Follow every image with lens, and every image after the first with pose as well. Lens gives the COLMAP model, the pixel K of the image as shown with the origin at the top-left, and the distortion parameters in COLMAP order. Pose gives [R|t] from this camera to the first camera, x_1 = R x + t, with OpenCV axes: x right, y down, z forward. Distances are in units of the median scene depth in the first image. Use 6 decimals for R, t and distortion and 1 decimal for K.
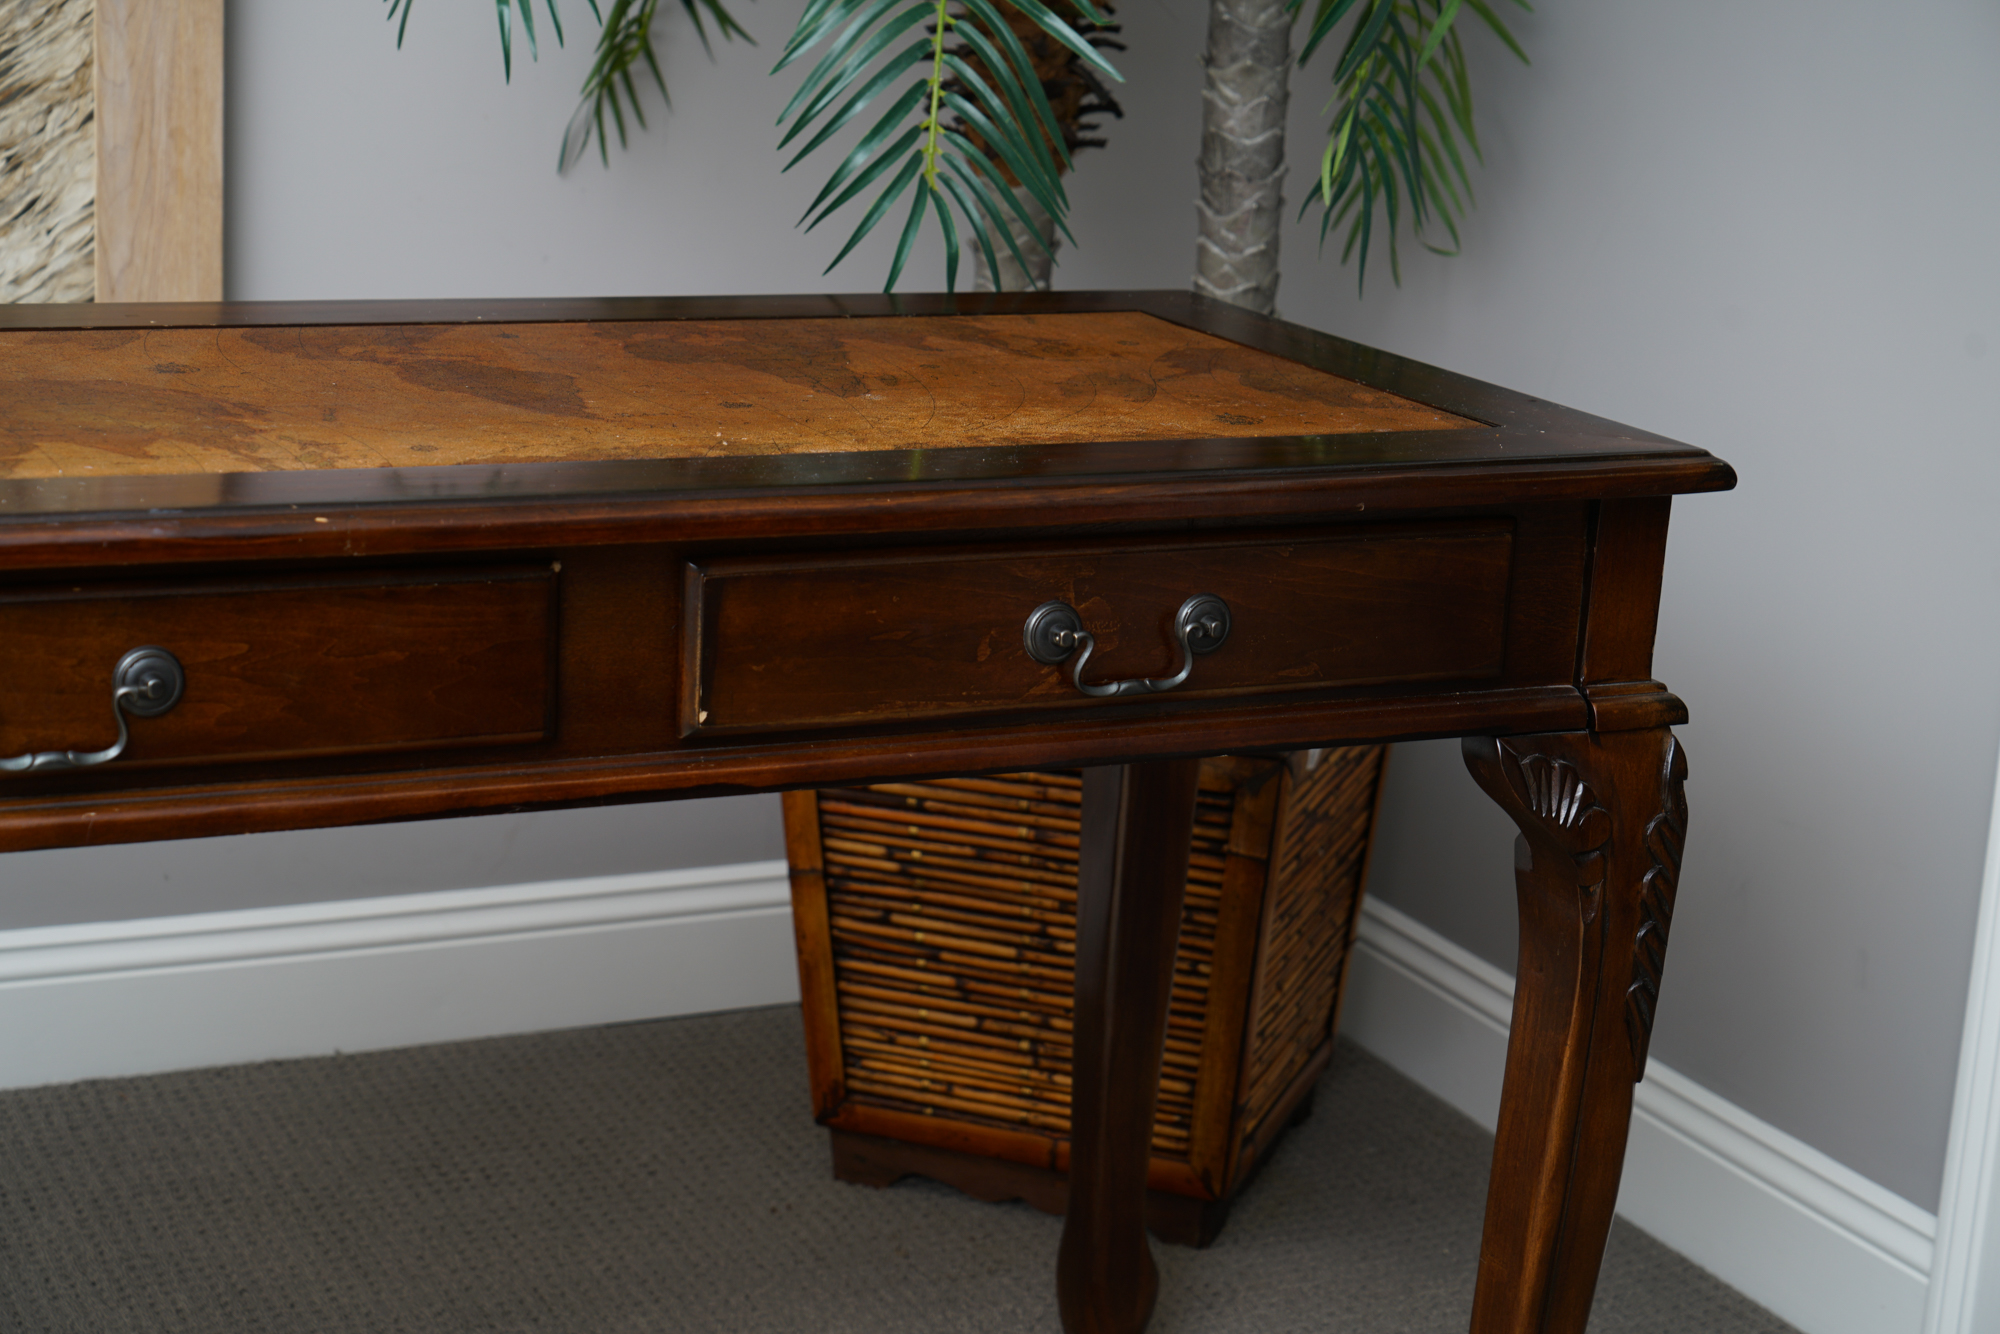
lens RADIAL K [[3520.2, 0, 889.4], [0, 3520.2, 718.3], [0, 0, 1]] dist [-0.003827, 0.071103]
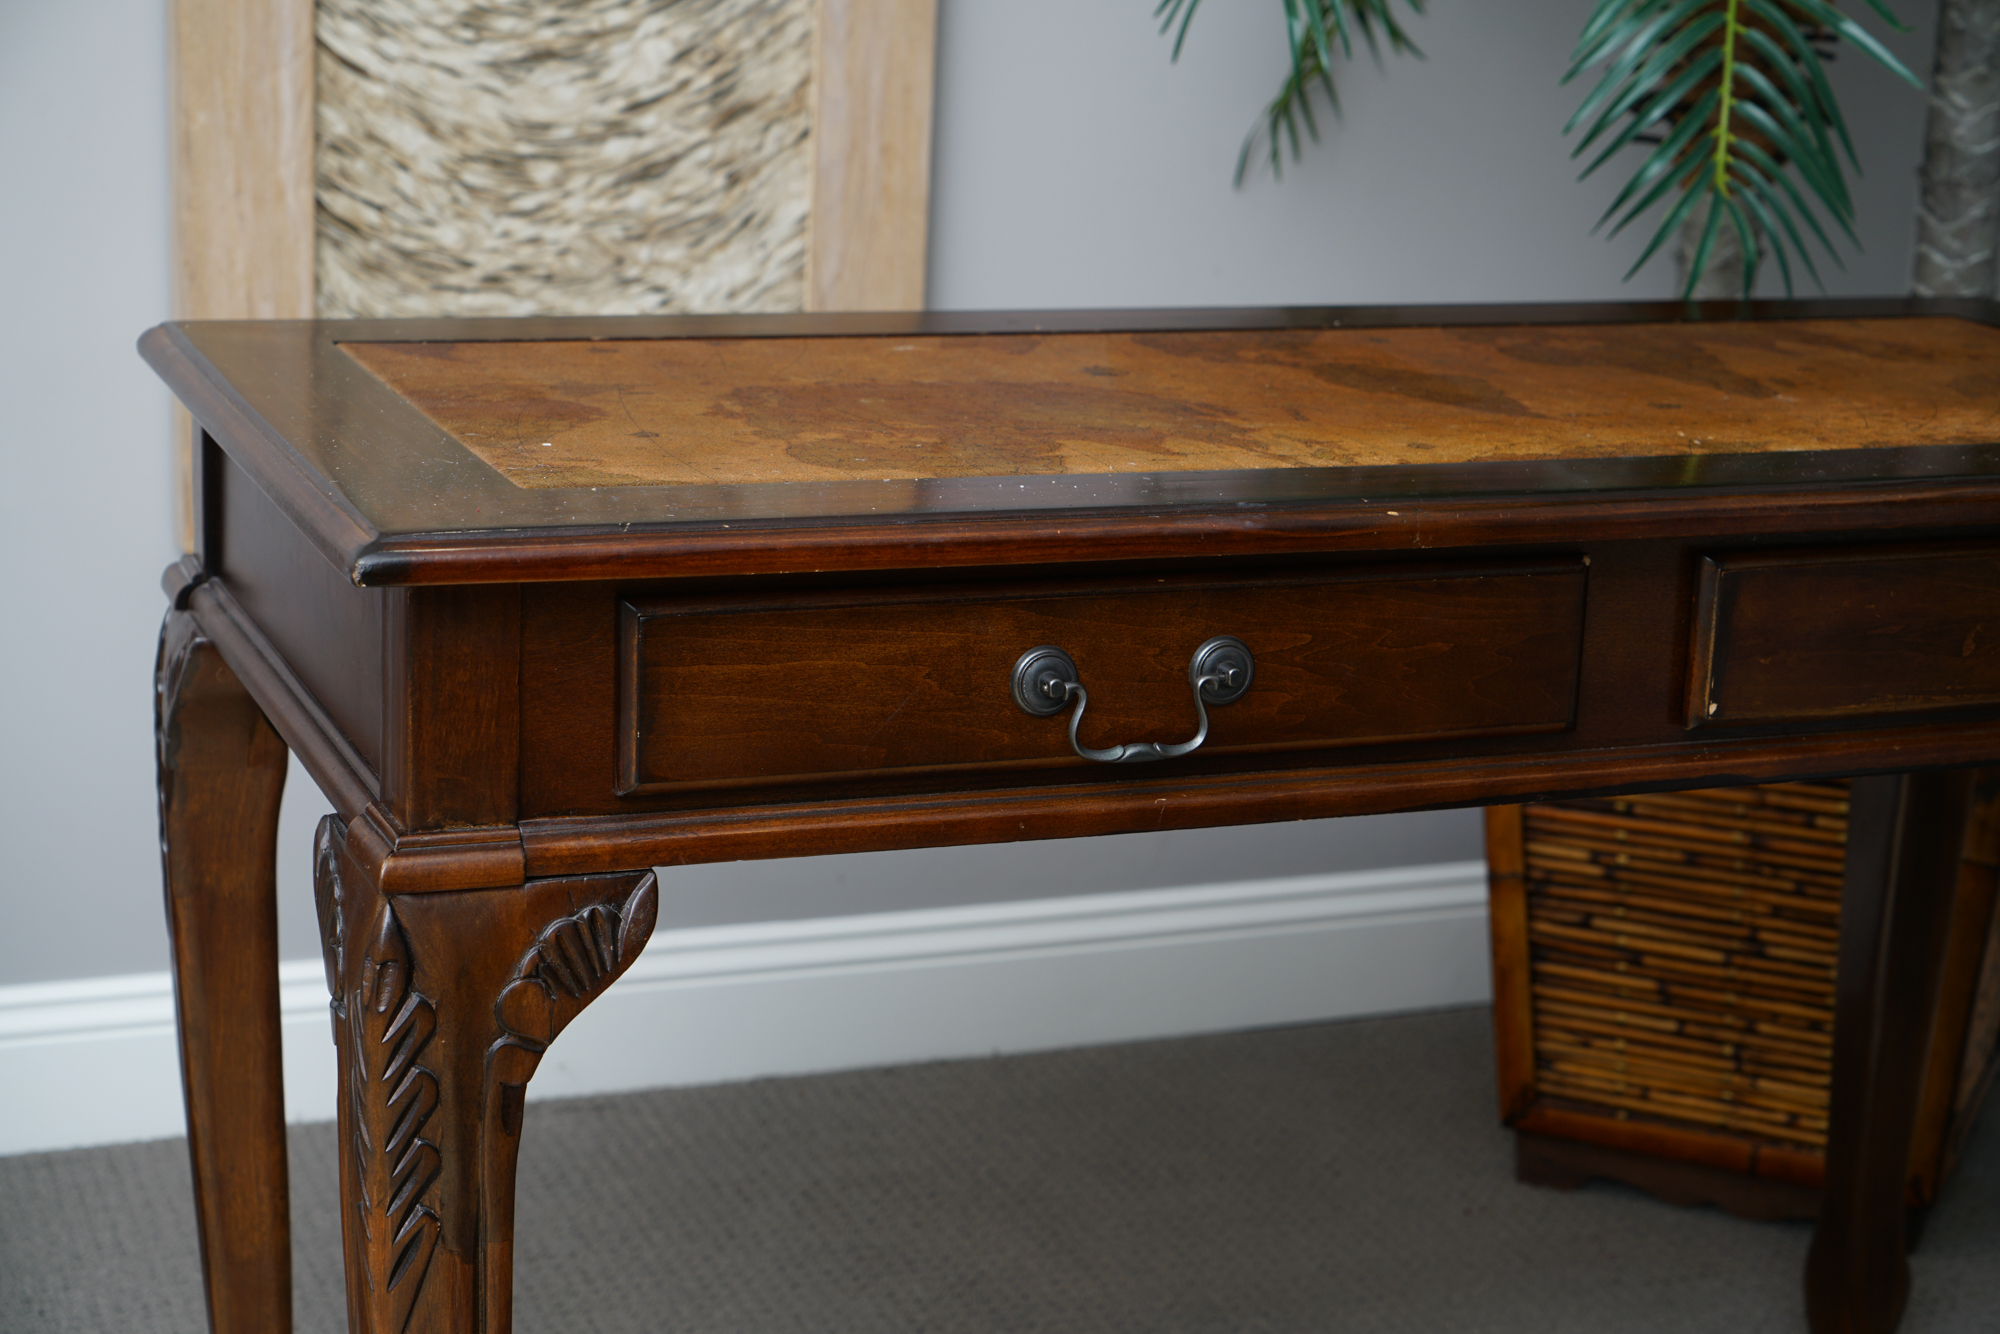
lens RADIAL K [[3520.2, 0, 889.4], [0, 3520.2, 718.3], [0, 0, 1]] dist [-0.003827, 0.071103]
pose [[0.997686, 0.003729, -0.067891, -0.133062], [-0.004204, 0.999968, -0.006859, 0.006184], [0.067864, 0.007128, 0.997669, -0.019112]]
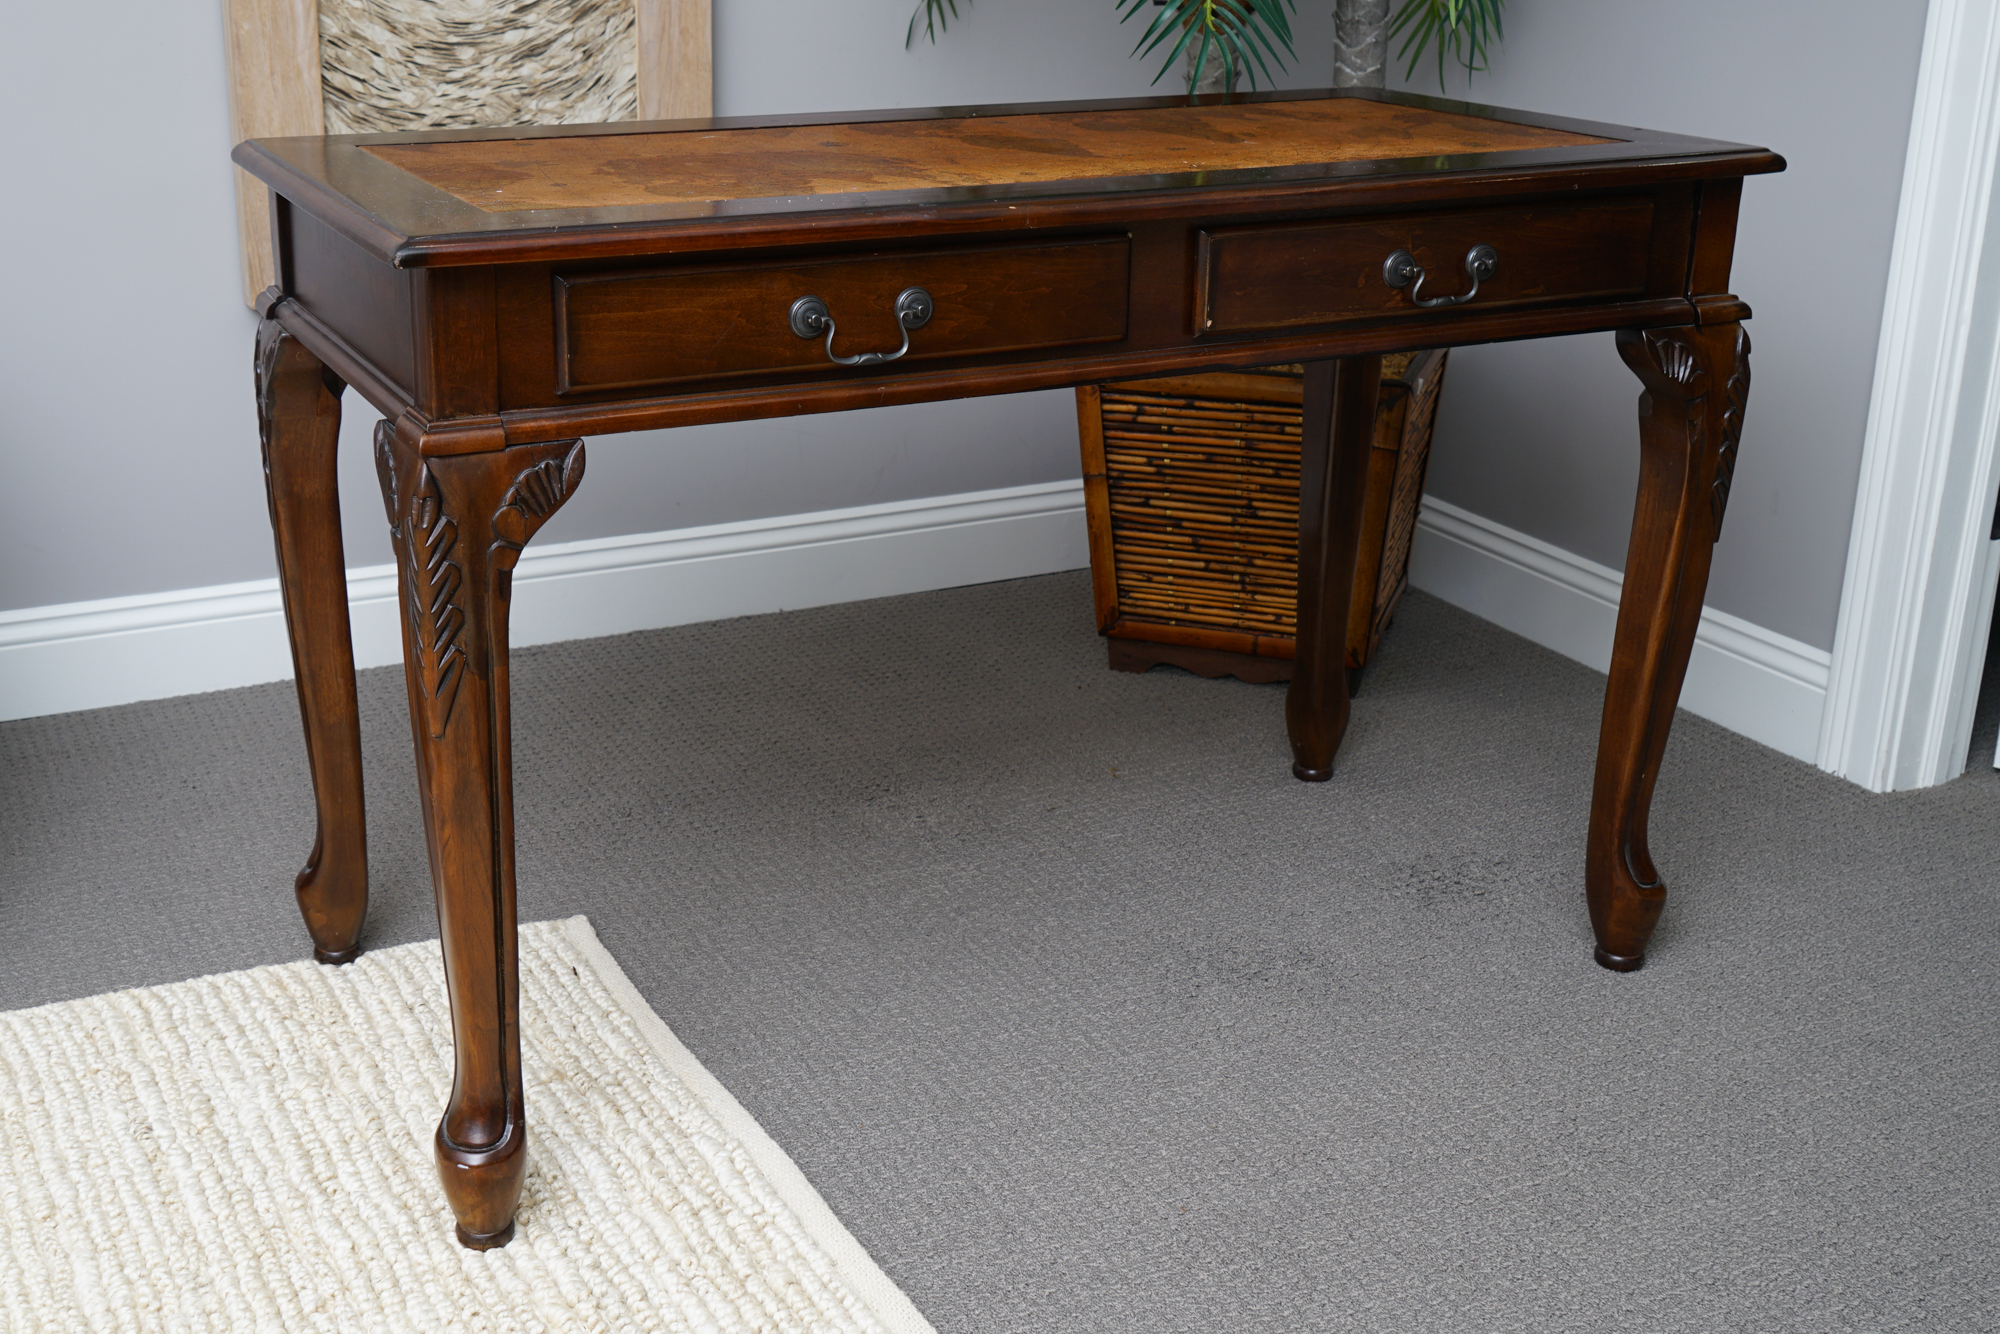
lens RADIAL K [[2372.5, 0, 772.6], [0, 2372.5, 626.9], [0, 0, 1]] dist [0.010112, 0.008548]
pose [[0.998530, -0.041688, -0.034628, -0.137762], [0.043772, 0.997129, 0.061784, 0.039239], [0.031953, -0.063209, 0.997489, -0.093225]]
